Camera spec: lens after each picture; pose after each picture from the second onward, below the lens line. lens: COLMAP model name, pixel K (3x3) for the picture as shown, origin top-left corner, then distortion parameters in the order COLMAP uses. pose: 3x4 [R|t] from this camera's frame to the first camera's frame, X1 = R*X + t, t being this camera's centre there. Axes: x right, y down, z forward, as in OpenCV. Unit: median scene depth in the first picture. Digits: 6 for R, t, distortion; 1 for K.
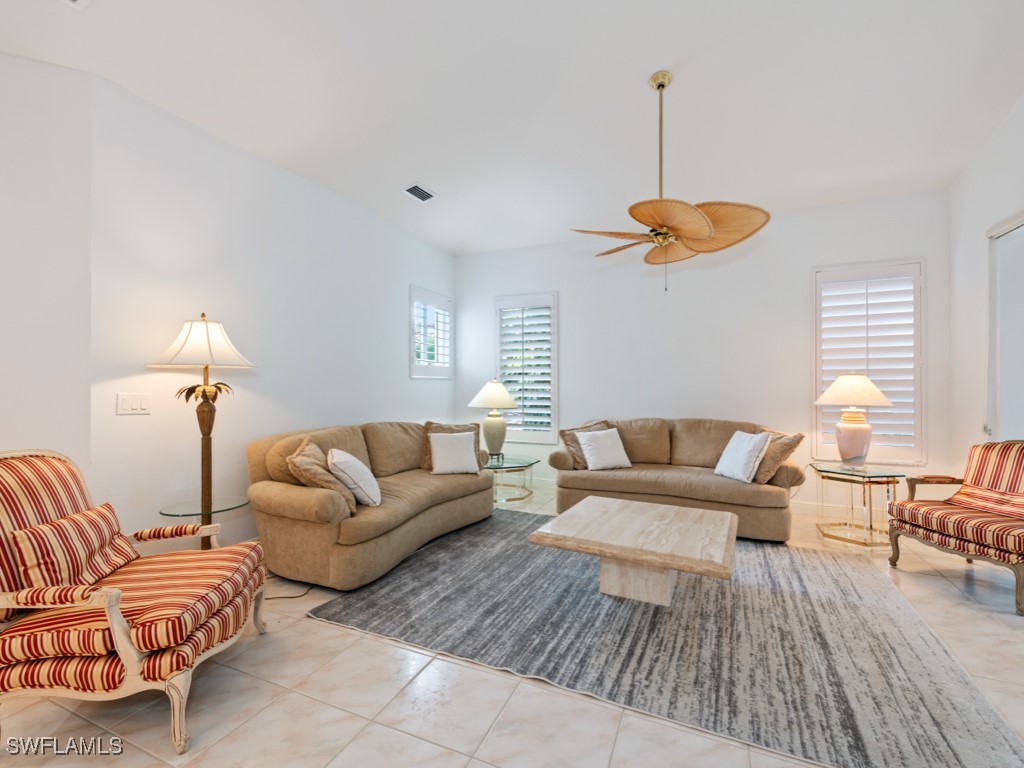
lens RADIAL K [[458.8, 0, 535.0], [0, 458.8, 382.2], [0, 0, 1]] dist [0.000331, -0.000232]
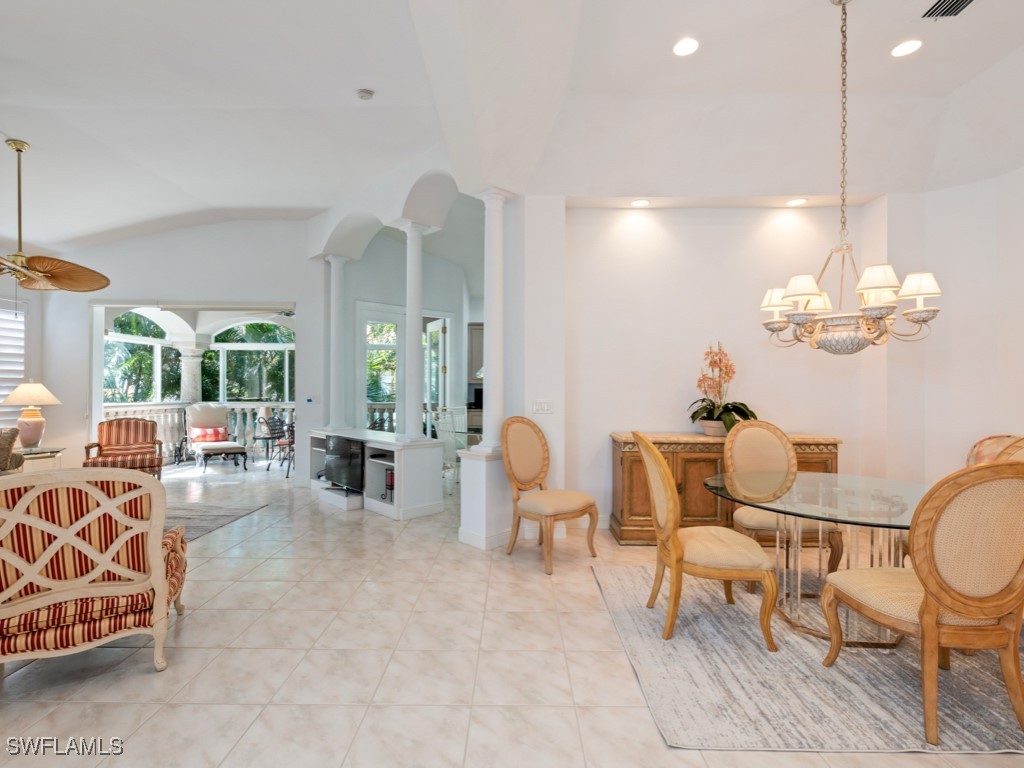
lens RADIAL K [[486.3, 0, 512.0], [0, 486.3, 384.0], [0, 0, 1]] dist [-0.002449, -0.000130]
pose [[-0.385100, 0.002213, 0.922872, -1.447353], [-0.007905, 0.999953, -0.005697, -0.018569], [-0.922841, -0.009490, -0.385064, 0.267499]]
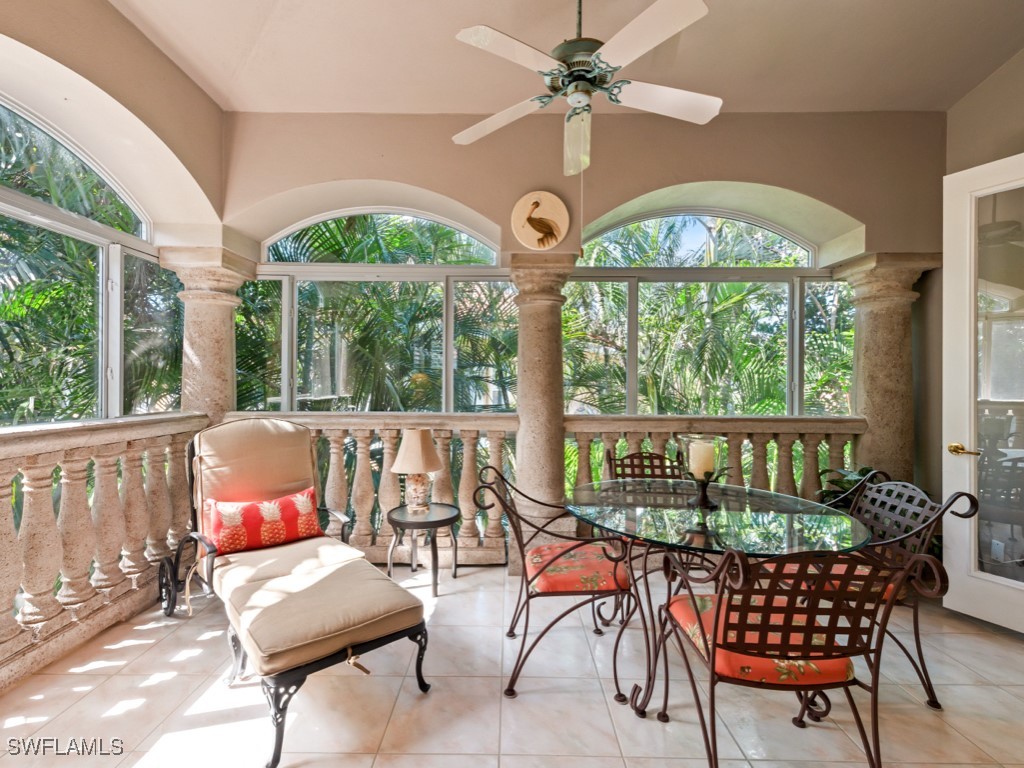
lens RADIAL K [[455.2, 0, 500.2], [0, 455.2, 379.4], [0, 0, 1]] dist [0.000810, -0.000067]
pose [[-0.380406, -0.003281, 0.924814, 0.740381], [-0.013381, 0.999909, -0.001956, 0.004950], [-0.924723, -0.013119, -0.380415, 0.697262]]
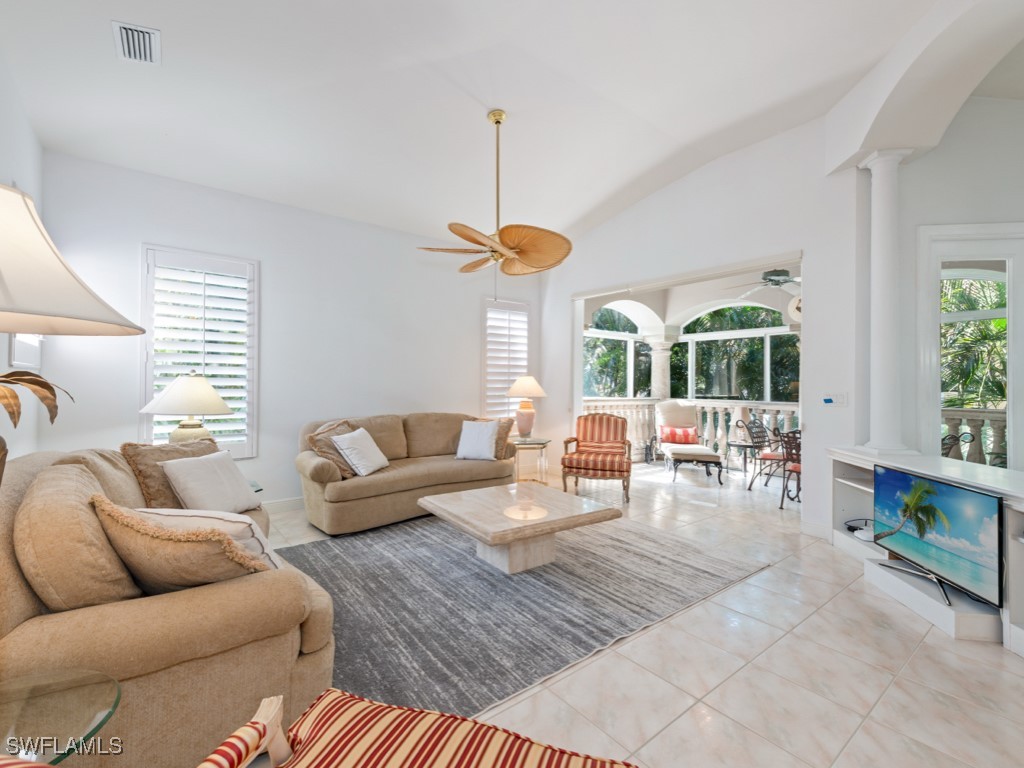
lens RADIAL K [[442.7, 0, 512.0], [0, 442.7, 384.0], [0, 0, 1]] dist [0.012696, -0.000204]
pose [[0.489103, 0.001855, 0.872224, -0.654635], [-0.010781, 0.999934, 0.003919, 0.005981], [-0.872160, -0.011320, 0.489091, 0.420336]]
